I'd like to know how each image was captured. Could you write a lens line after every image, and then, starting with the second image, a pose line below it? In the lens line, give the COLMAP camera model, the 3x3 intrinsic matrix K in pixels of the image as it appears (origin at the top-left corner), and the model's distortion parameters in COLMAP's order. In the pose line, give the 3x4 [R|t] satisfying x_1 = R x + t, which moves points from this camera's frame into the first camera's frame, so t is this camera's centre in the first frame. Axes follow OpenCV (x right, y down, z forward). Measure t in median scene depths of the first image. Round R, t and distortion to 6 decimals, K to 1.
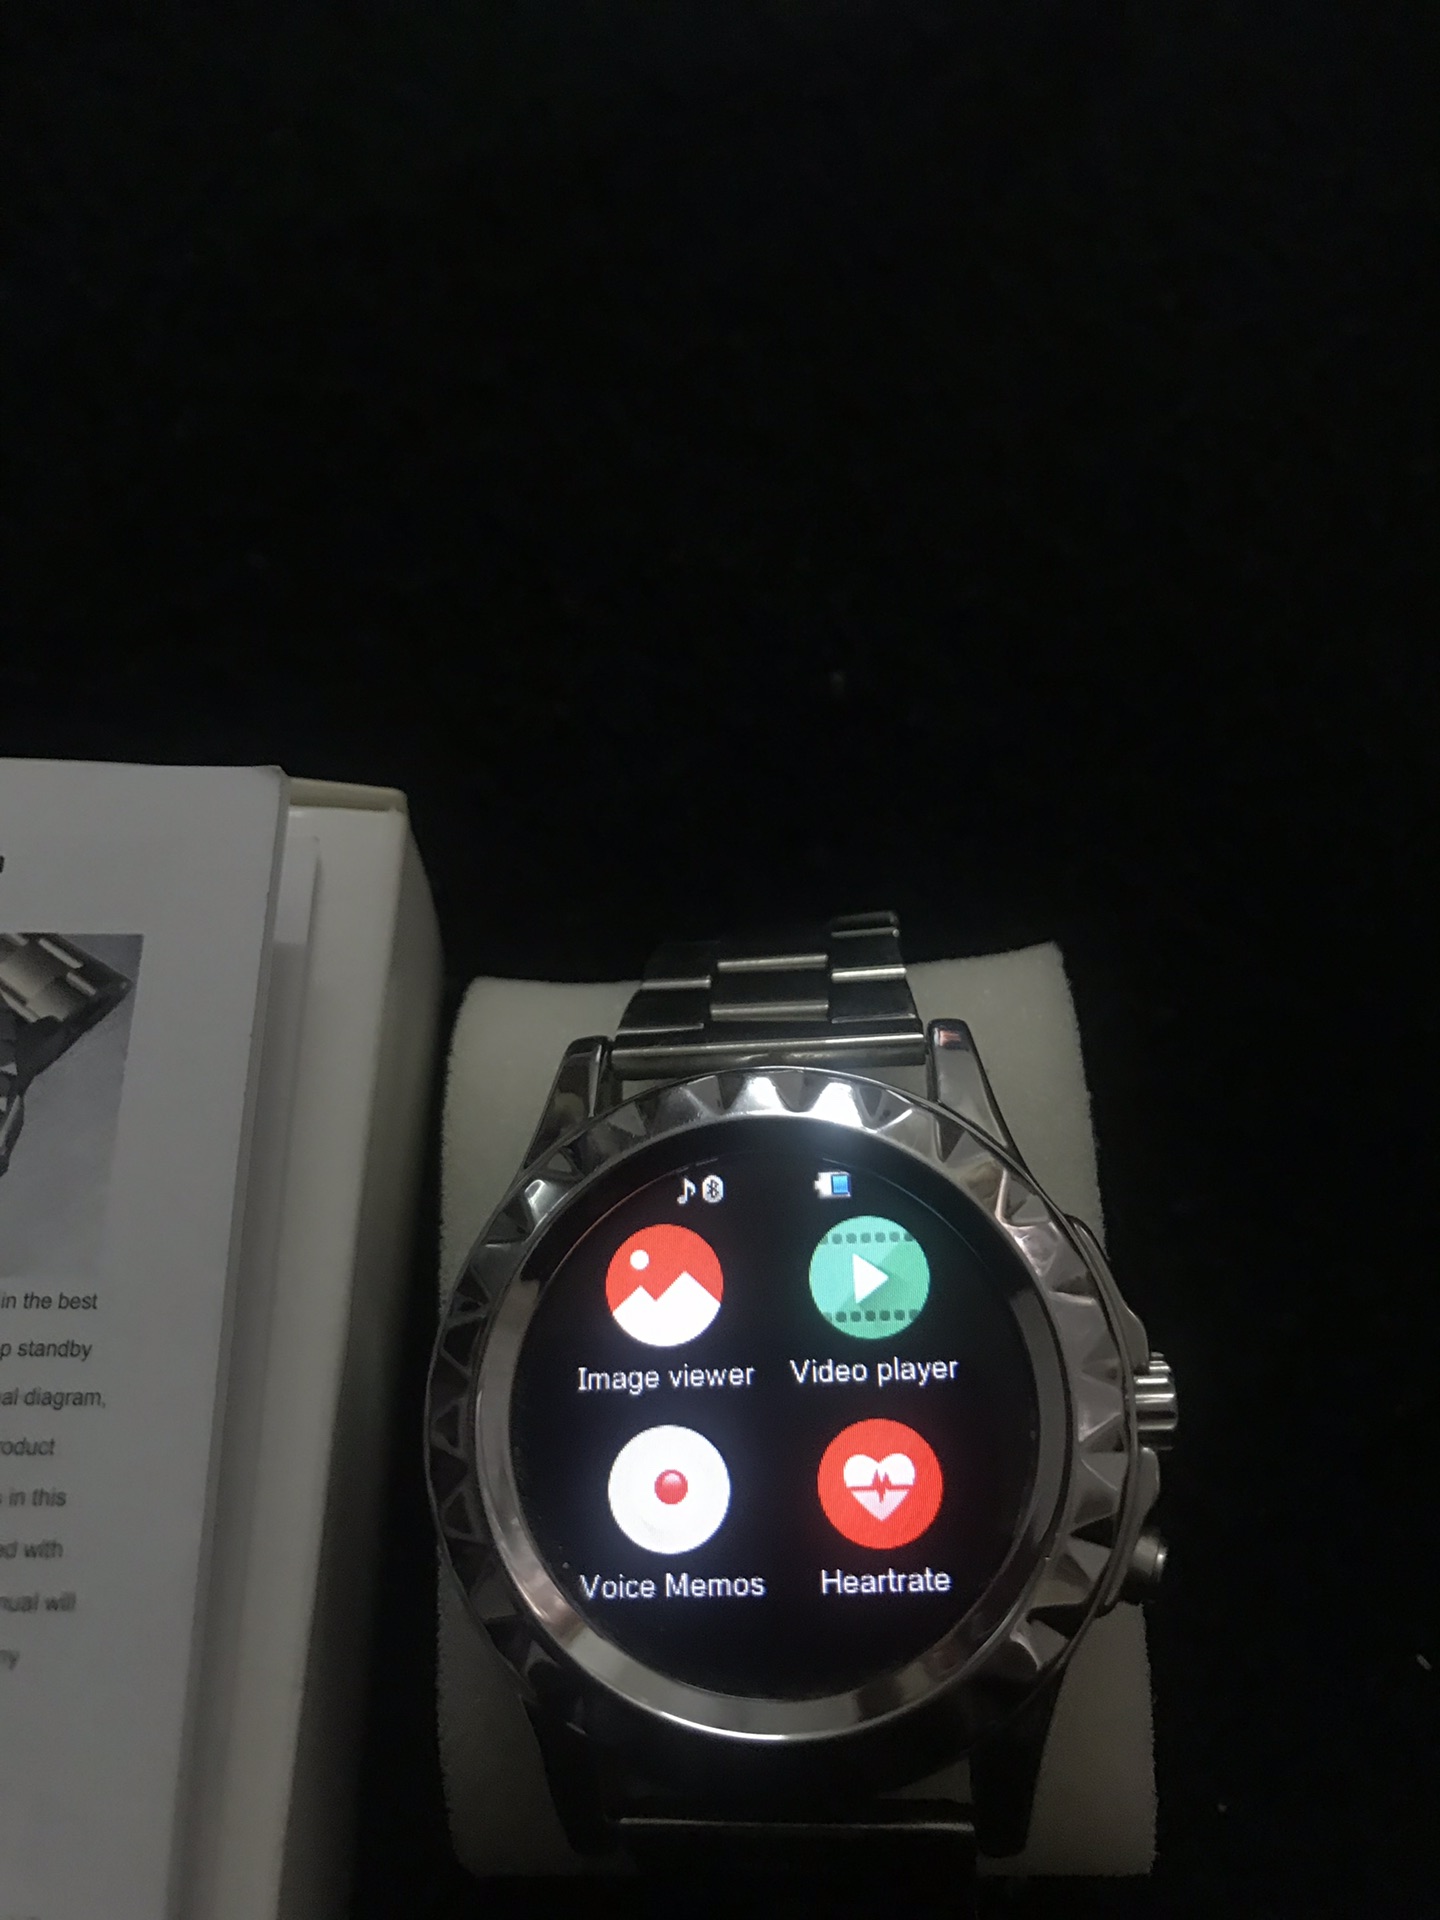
lens RADIAL K [[1578.2, 0, 722.5], [0, 1578.2, 961.5], [0, 0, 1]] dist [-0.006362, 0.009179]
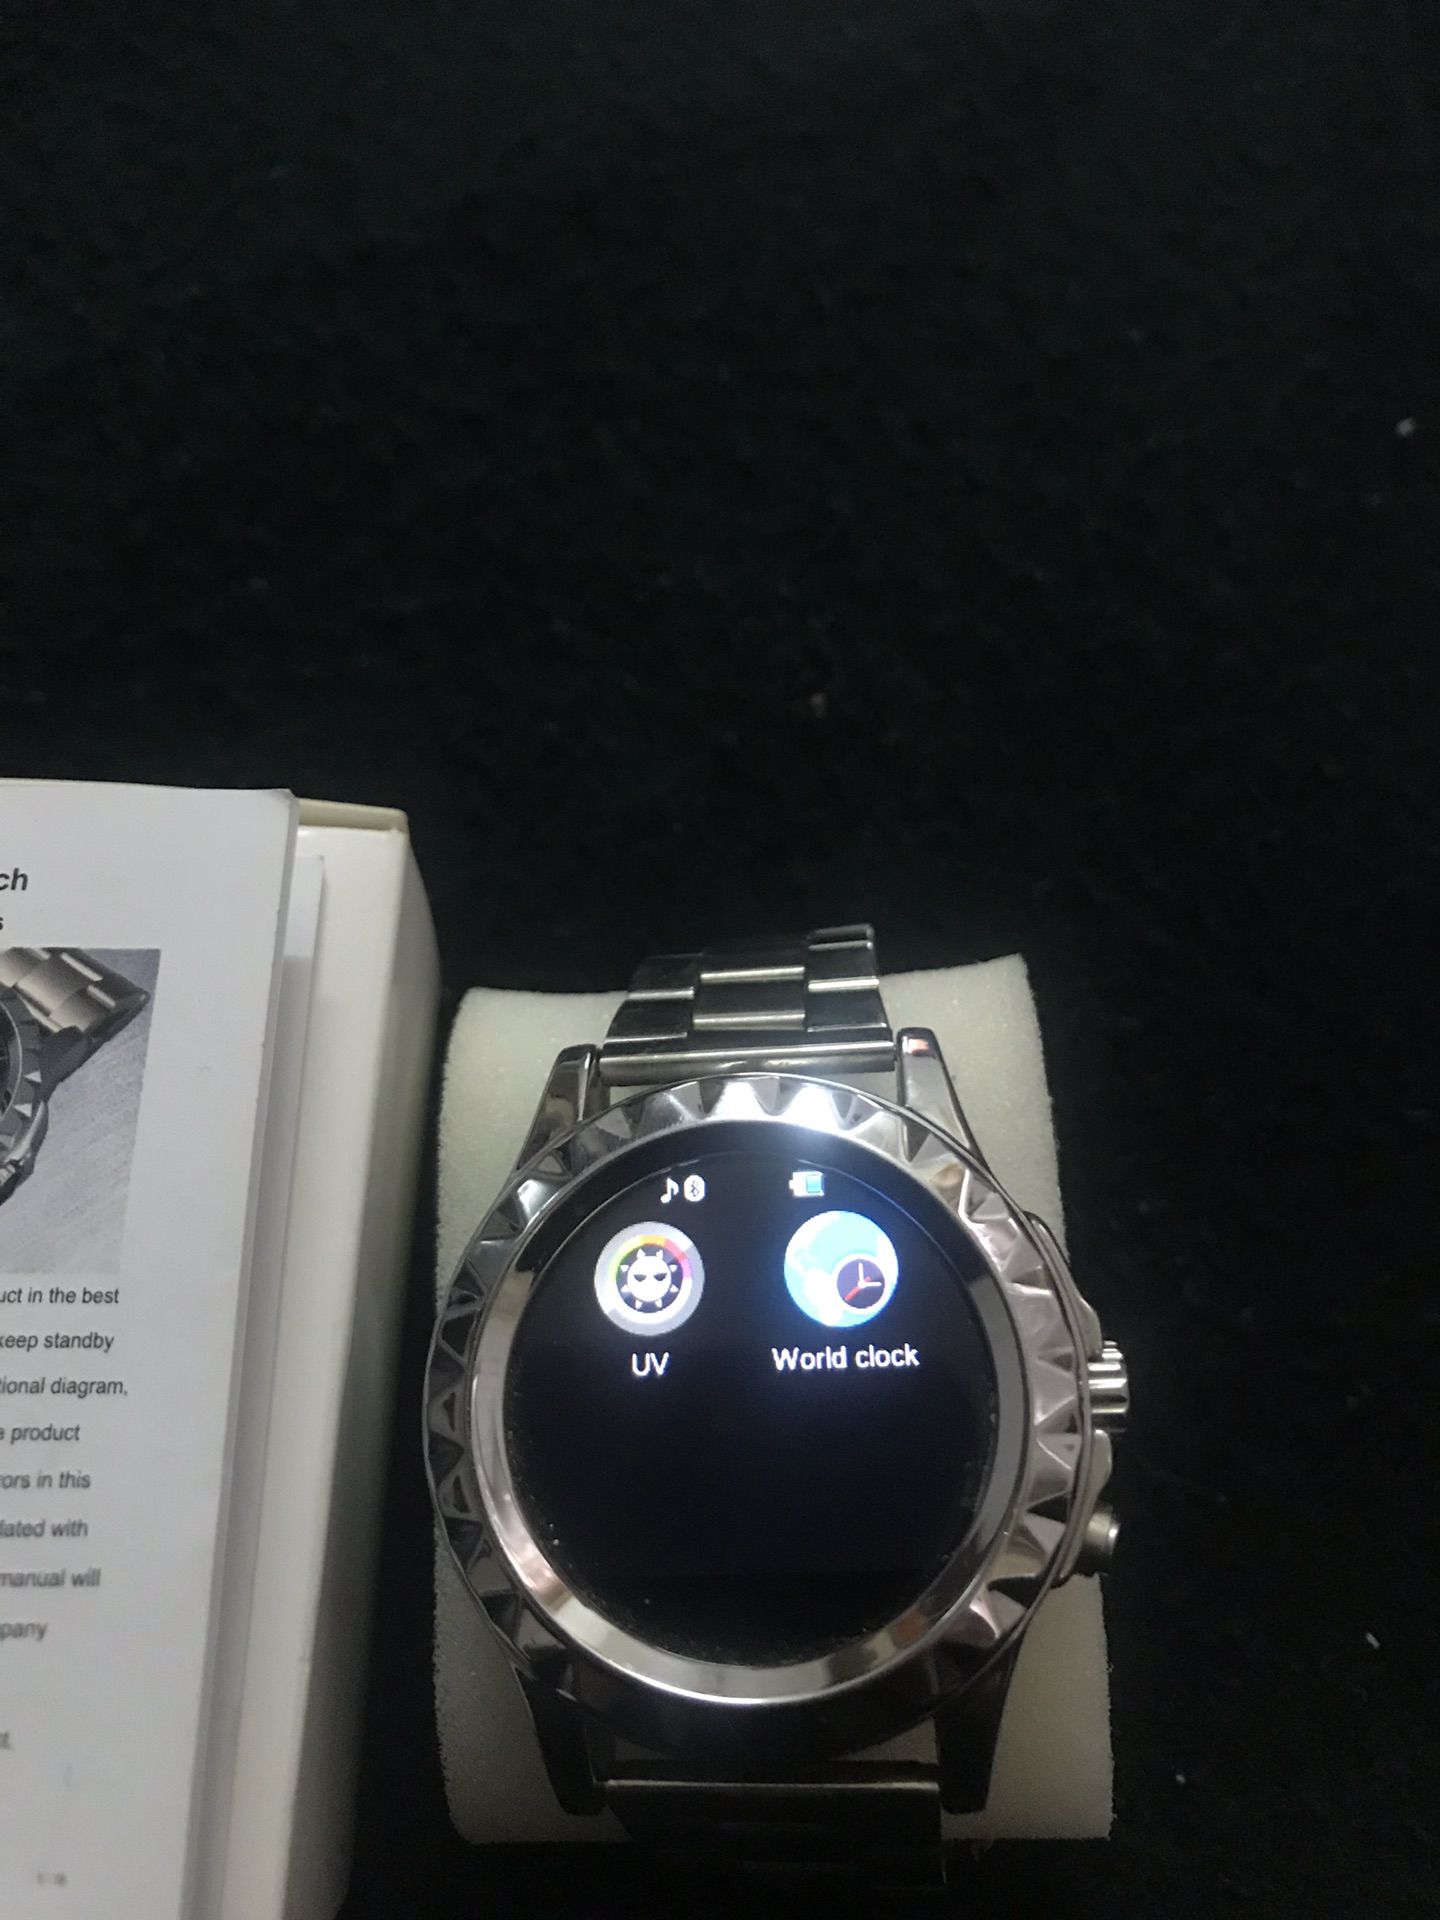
lens RADIAL K [[1580.4, 0, 721.3], [0, 1580.4, 938.9], [0, 0, 1]] dist [-0.013830, 0.000277]
pose [[0.999986, -0.000614, 0.005212, 0.006608], [0.000700, 0.999862, -0.016621, -0.006615], [-0.005201, 0.016624, 0.999848, -0.069489]]
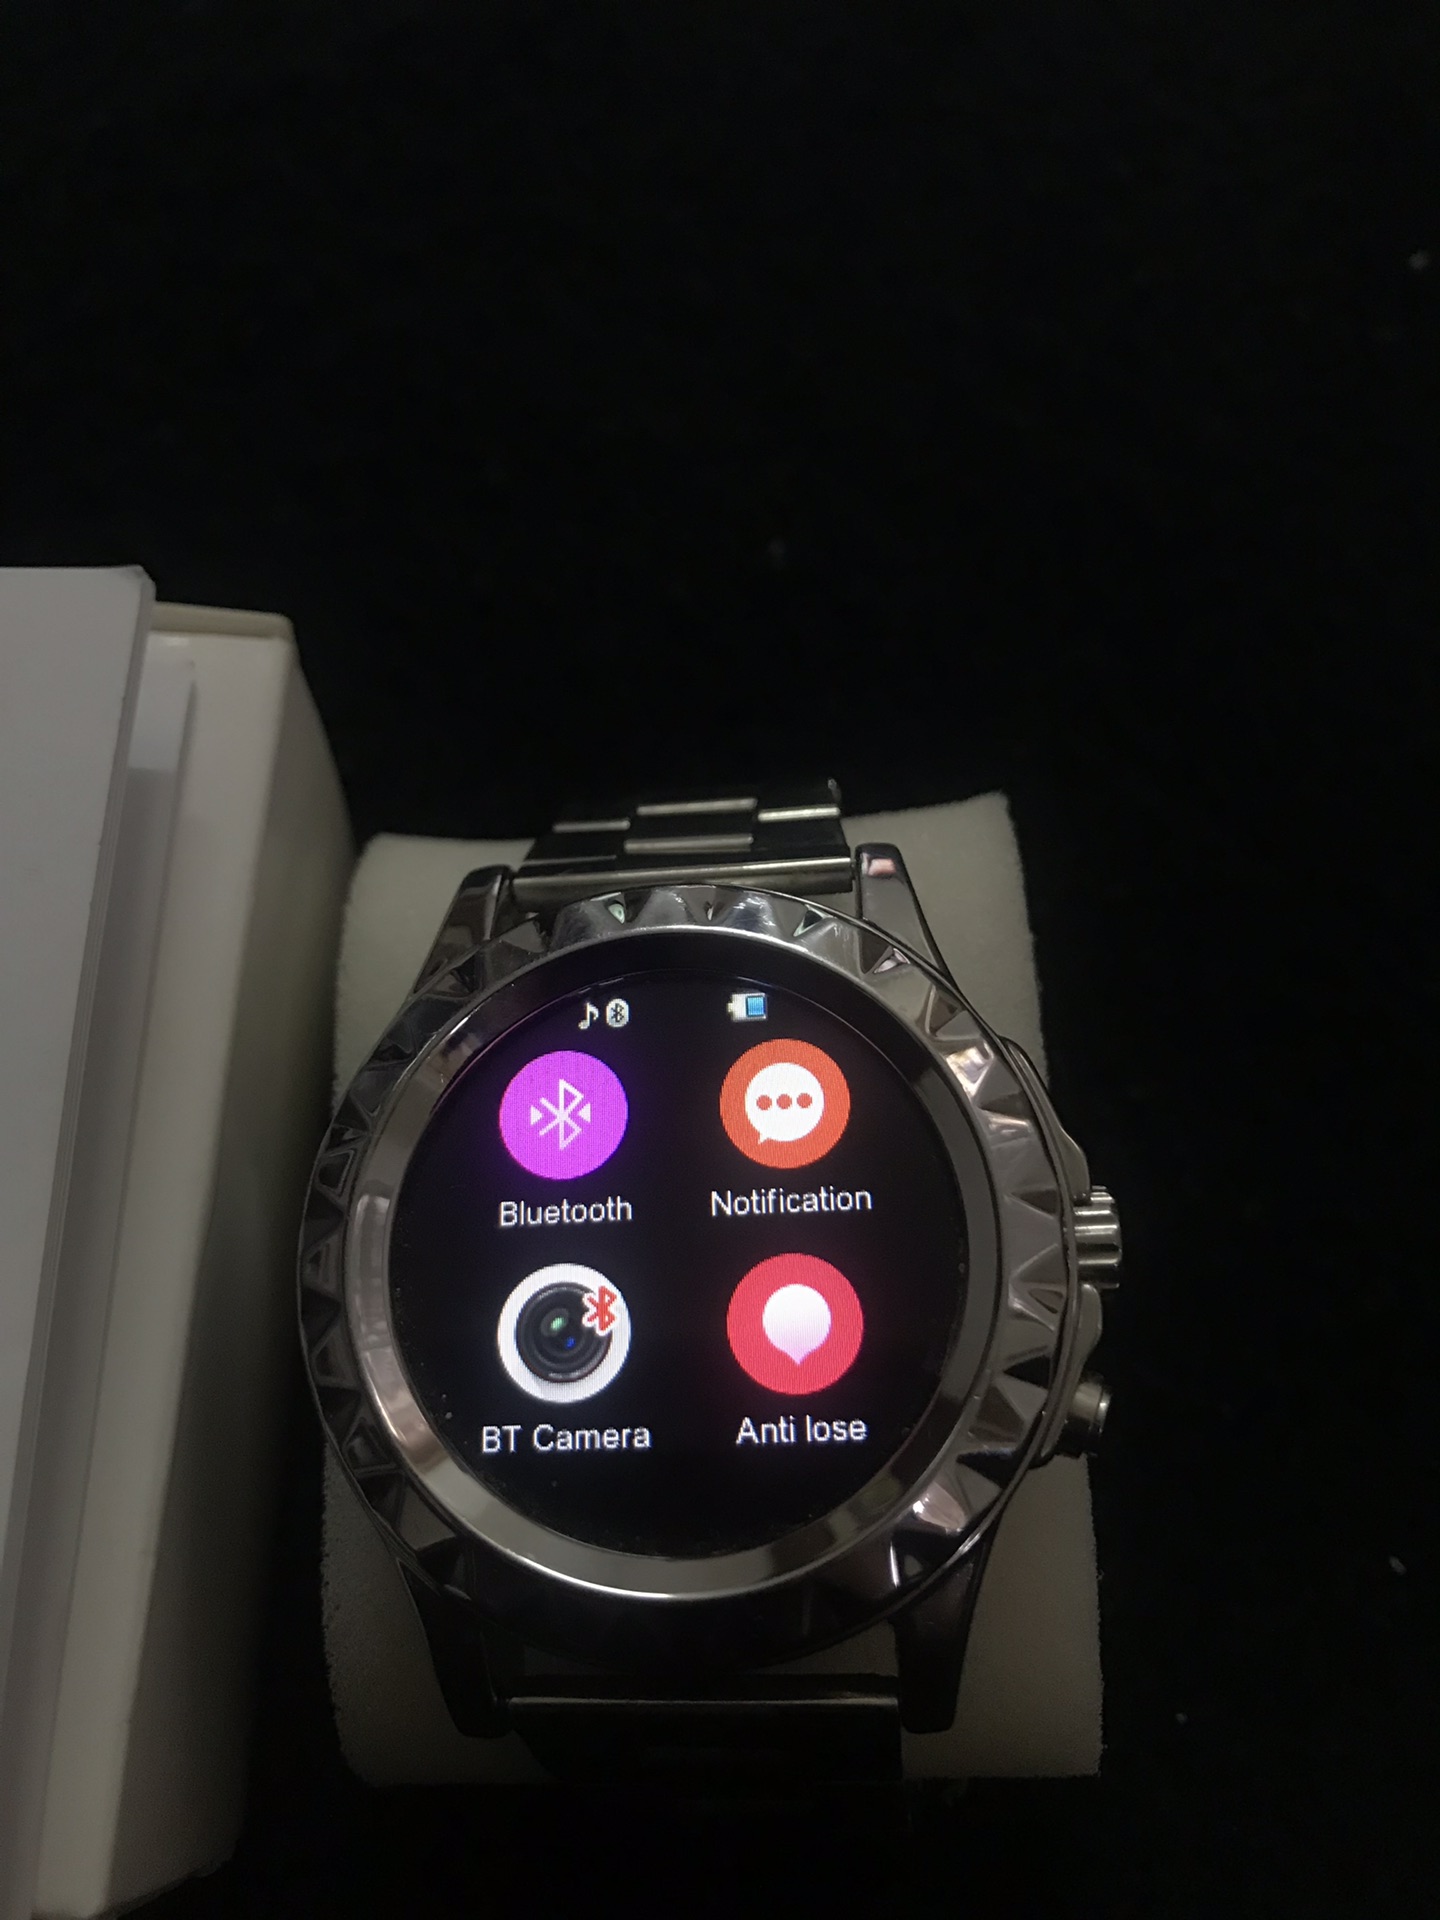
lens RADIAL K [[1576.7, 0, 719.6], [0, 1576.7, 955.5], [0, 0, 1]] dist [-0.004980, -0.003412]
pose [[0.999949, 0.001133, 0.010021, 0.044340], [-0.001012, 0.999926, -0.012111, 0.122048], [-0.010034, 0.012100, 0.999876, 0.083862]]
